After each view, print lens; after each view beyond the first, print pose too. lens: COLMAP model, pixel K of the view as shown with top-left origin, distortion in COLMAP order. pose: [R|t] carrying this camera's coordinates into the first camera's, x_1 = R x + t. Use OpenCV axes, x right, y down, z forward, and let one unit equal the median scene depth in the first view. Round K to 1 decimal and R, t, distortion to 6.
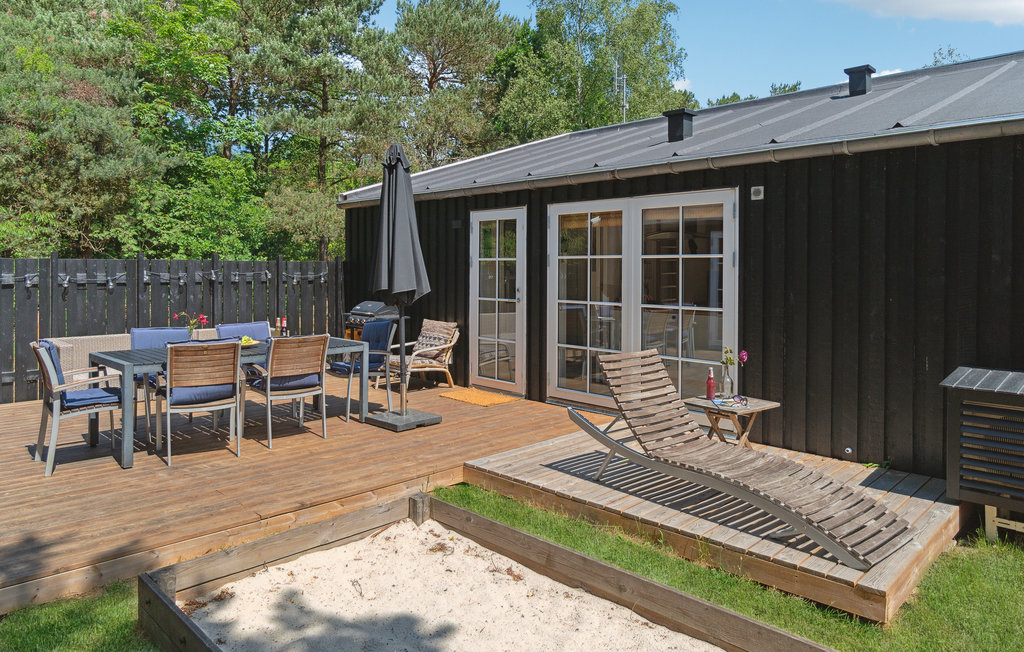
lens RADIAL K [[678.6, 0, 512.4], [0, 678.6, 282.4], [0, 0, 1]] dist [-0.002192, 0.001584]
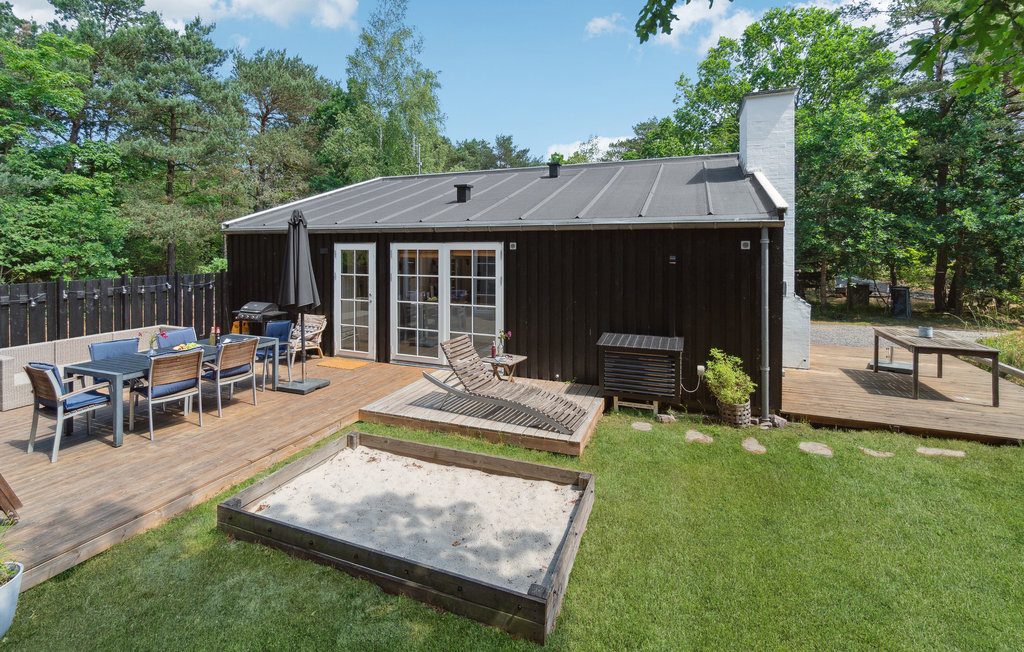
lens RADIAL K [[460.7, 0, 527.9], [0, 460.7, 260.3], [0, 0, 1]] dist [-0.010309, 0.000107]
pose [[0.907743, -0.007842, 0.419452, -0.143043], [0.006908, 0.999969, 0.003747, -0.093401], [-0.419469, -0.000504, 0.907770, -0.192167]]
